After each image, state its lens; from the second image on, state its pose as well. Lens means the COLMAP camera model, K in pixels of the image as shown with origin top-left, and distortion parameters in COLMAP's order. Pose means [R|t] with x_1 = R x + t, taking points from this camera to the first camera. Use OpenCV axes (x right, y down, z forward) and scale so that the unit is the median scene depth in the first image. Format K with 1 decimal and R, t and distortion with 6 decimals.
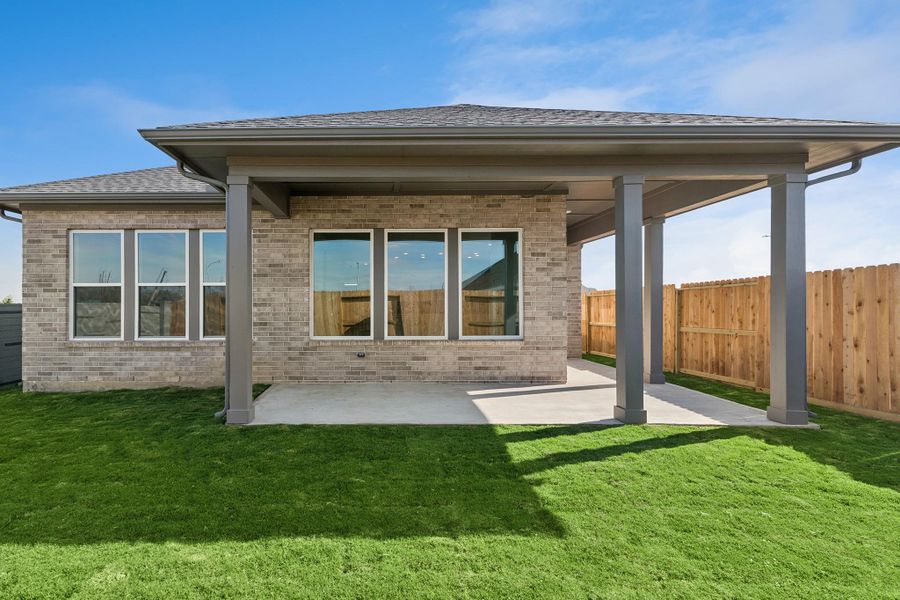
lens RADIAL K [[452.4, 0, 450.0], [0, 452.4, 300.0], [0, 0, 1]] dist [0.004540, 0.000469]
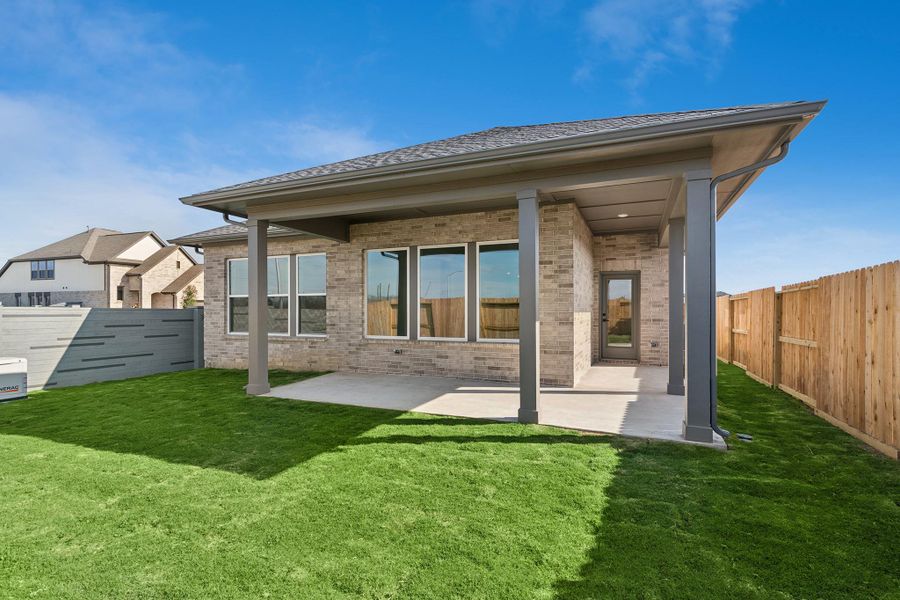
lens RADIAL K [[423.7, 0, 445.8], [0, 423.7, 303.9], [0, 0, 1]] dist [0.005028, 0.000356]
pose [[0.922813, -0.004083, -0.385225, 0.354498], [0.003440, 0.999991, -0.002356, -0.003126], [0.385232, 0.000849, 0.922819, 0.003984]]
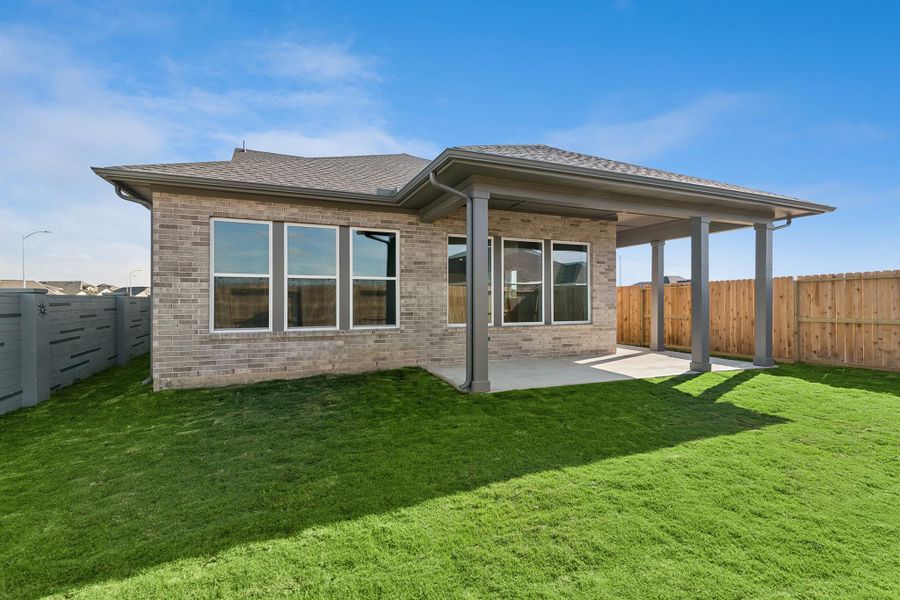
lens RADIAL K [[423.7, 0, 445.8], [0, 423.7, 303.9], [0, 0, 1]] dist [0.005028, 0.000356]
pose [[0.918951, 0.000638, 0.394370, -0.748917], [-0.008818, 0.999782, 0.018930, 0.006462], [-0.394272, -0.020873, 0.918757, -0.016033]]
